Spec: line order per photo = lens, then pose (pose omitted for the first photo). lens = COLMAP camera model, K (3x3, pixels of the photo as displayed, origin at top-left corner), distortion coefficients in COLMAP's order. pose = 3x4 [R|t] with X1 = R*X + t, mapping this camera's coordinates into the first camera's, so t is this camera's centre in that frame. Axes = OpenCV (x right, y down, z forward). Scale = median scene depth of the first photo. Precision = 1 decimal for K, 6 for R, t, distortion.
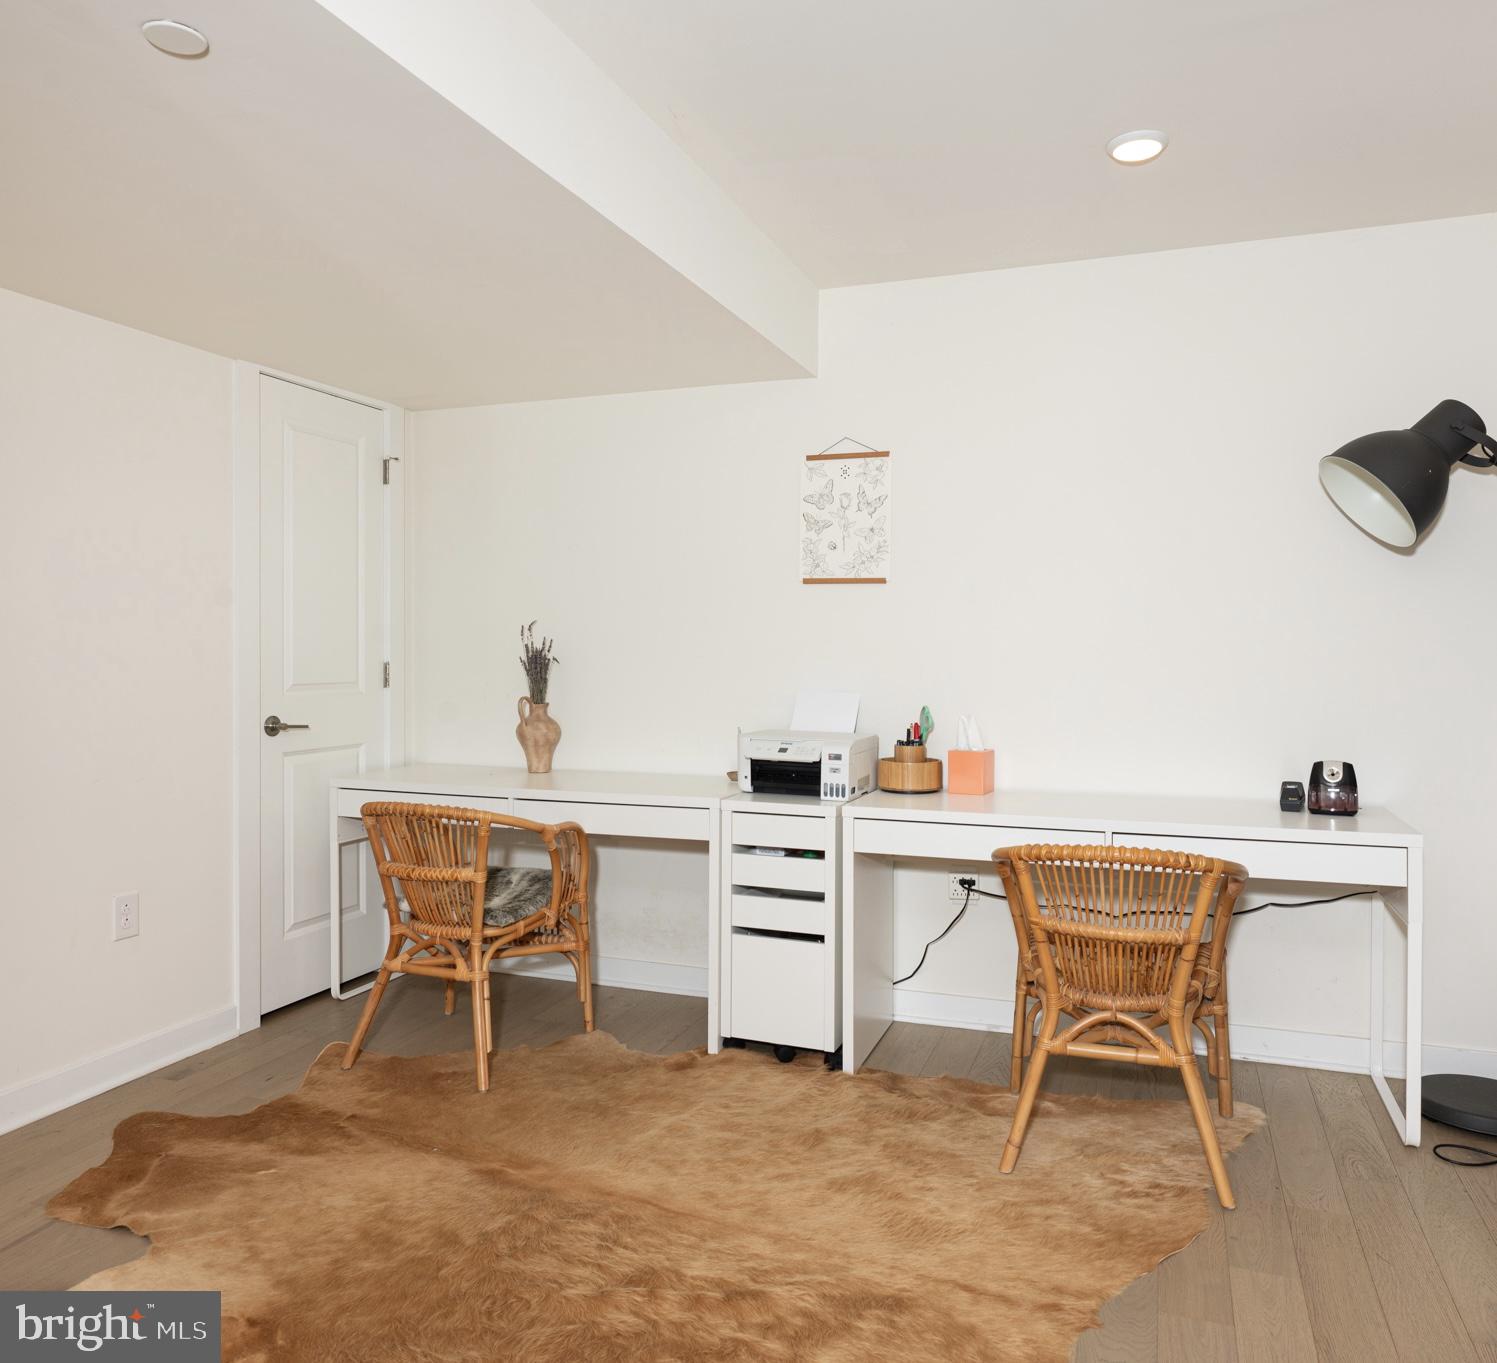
lens RADIAL K [[1124.4, 0, 749.9], [0, 1124.4, 675.8], [0, 0, 1]] dist [-0.007509, -0.002289]
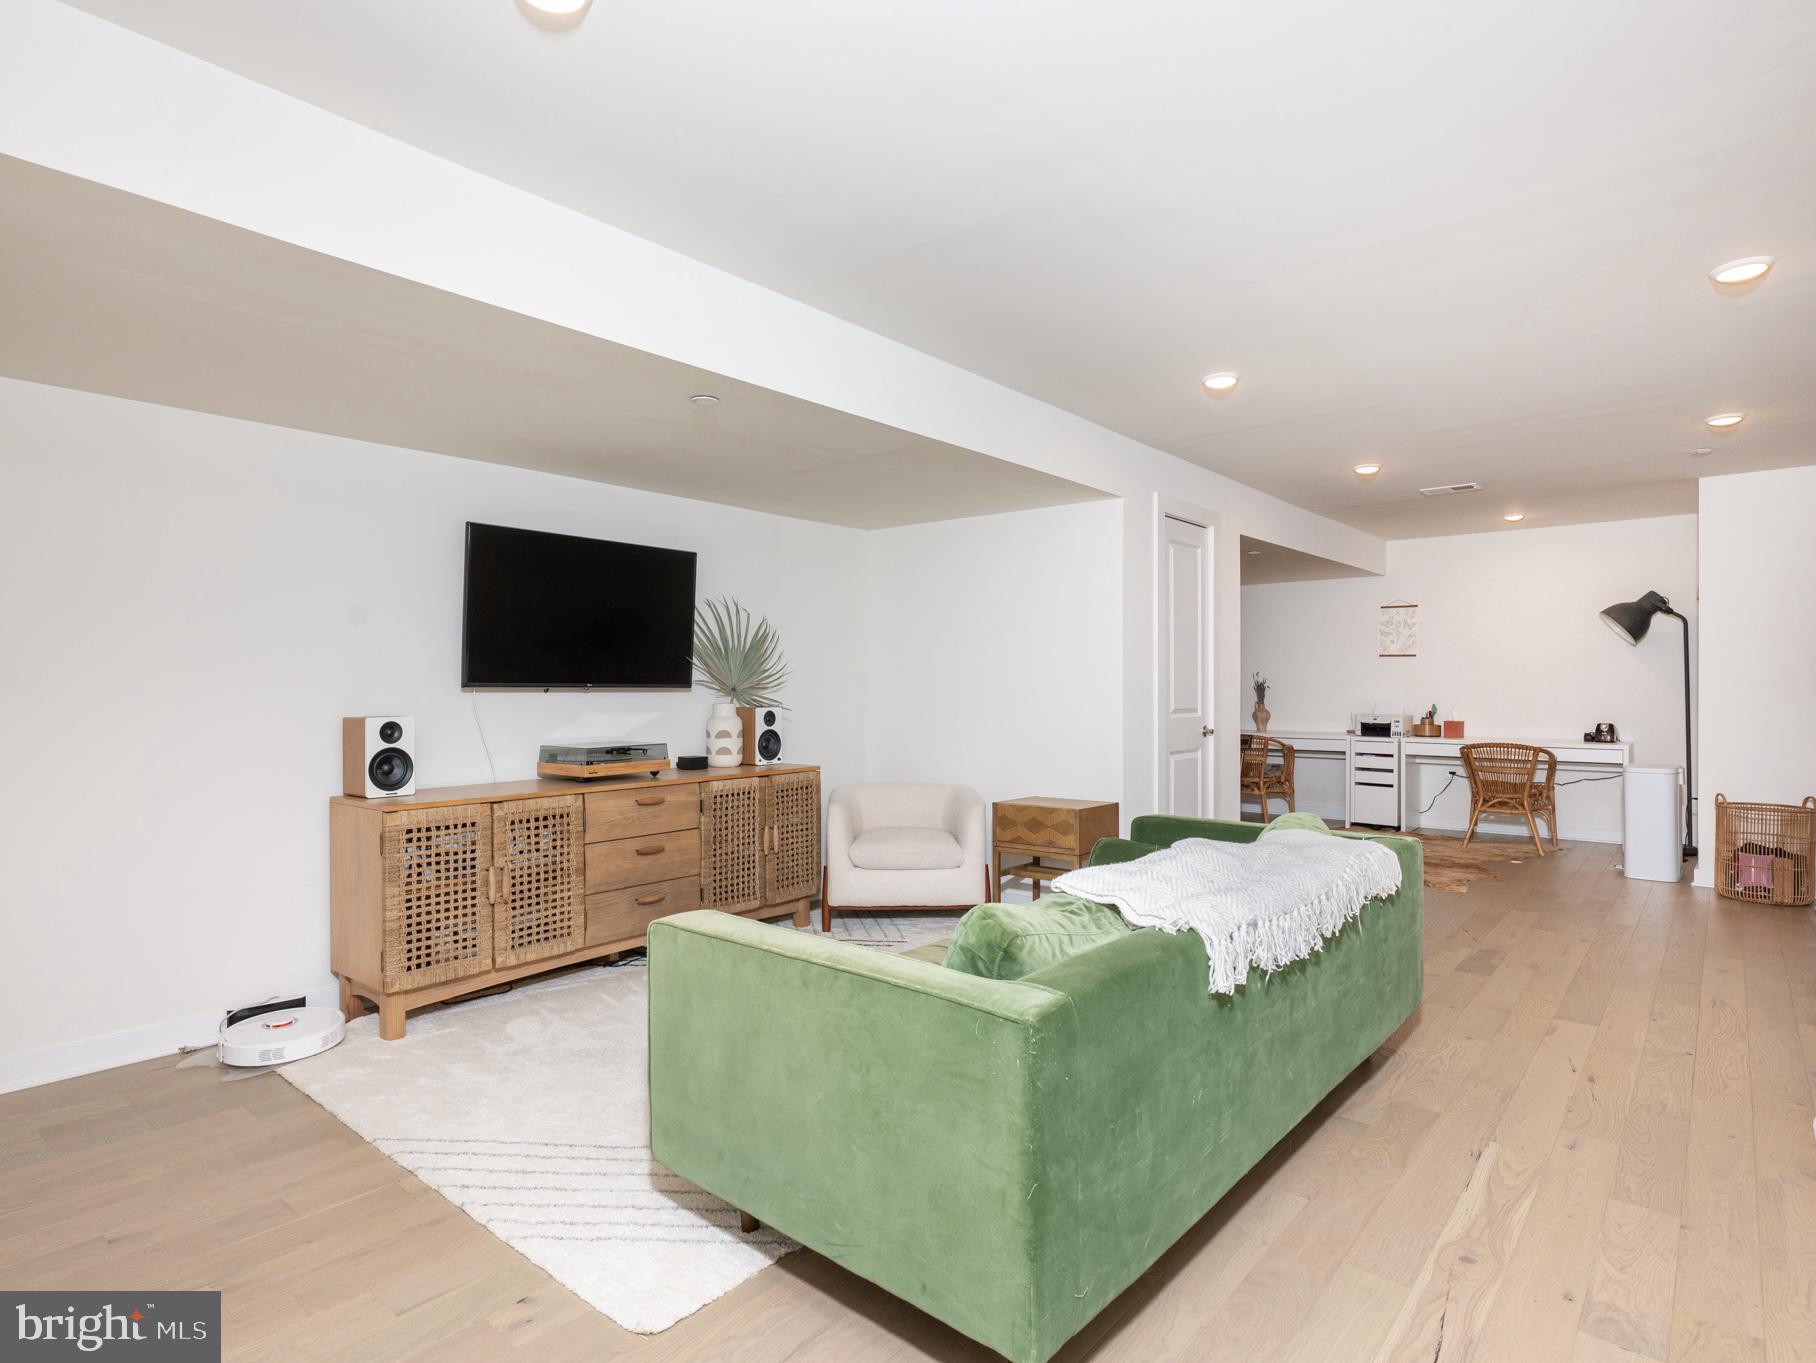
lens RADIAL K [[933.8, 0, 903.3], [0, 933.8, 691.7], [0, 0, 1]] dist [0.005065, 0.000650]
pose [[0.937861, 0.003262, -0.346996, -0.261167], [-0.008415, 0.999876, -0.013346, 0.039411], [0.346909, 0.015437, 0.937772, -1.556752]]
